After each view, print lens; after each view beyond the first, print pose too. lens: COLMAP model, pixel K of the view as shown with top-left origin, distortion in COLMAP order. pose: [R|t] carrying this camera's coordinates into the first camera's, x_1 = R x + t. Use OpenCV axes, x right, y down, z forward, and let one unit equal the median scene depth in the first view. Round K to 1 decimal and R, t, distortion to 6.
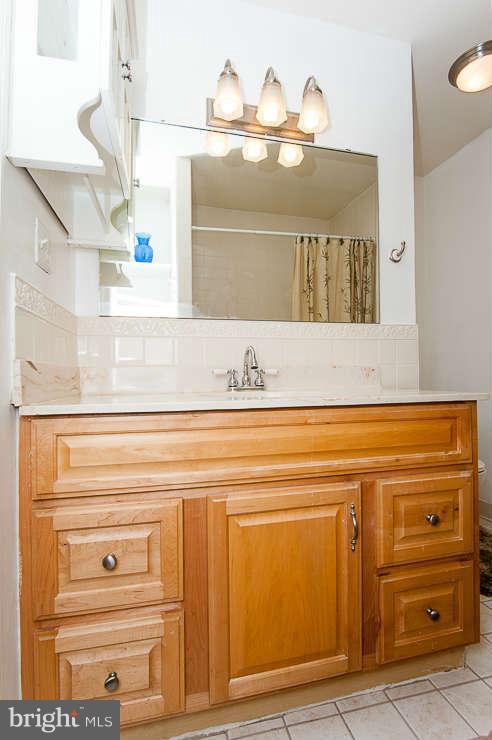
lens RADIAL K [[365.5, 0, 246.0], [0, 365.5, 370.0], [0, 0, 1]] dist [0.000590, 0.000966]
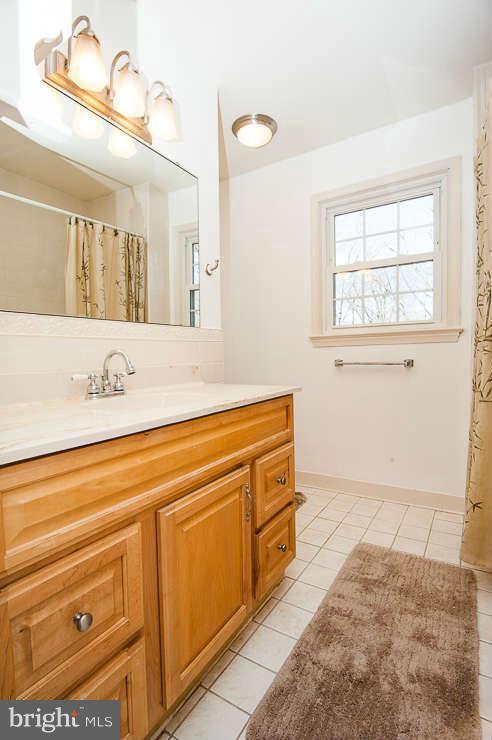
lens RADIAL K [[357.5, 0, 246.0], [0, 357.5, 370.0], [0, 0, 1]] dist [0.000623, 0.000403]
pose [[0.727521, -0.030408, 0.685412, -0.162897], [-0.001404, 0.998949, 0.045808, -0.024028], [-0.686084, -0.034288, 0.726714, 0.040425]]
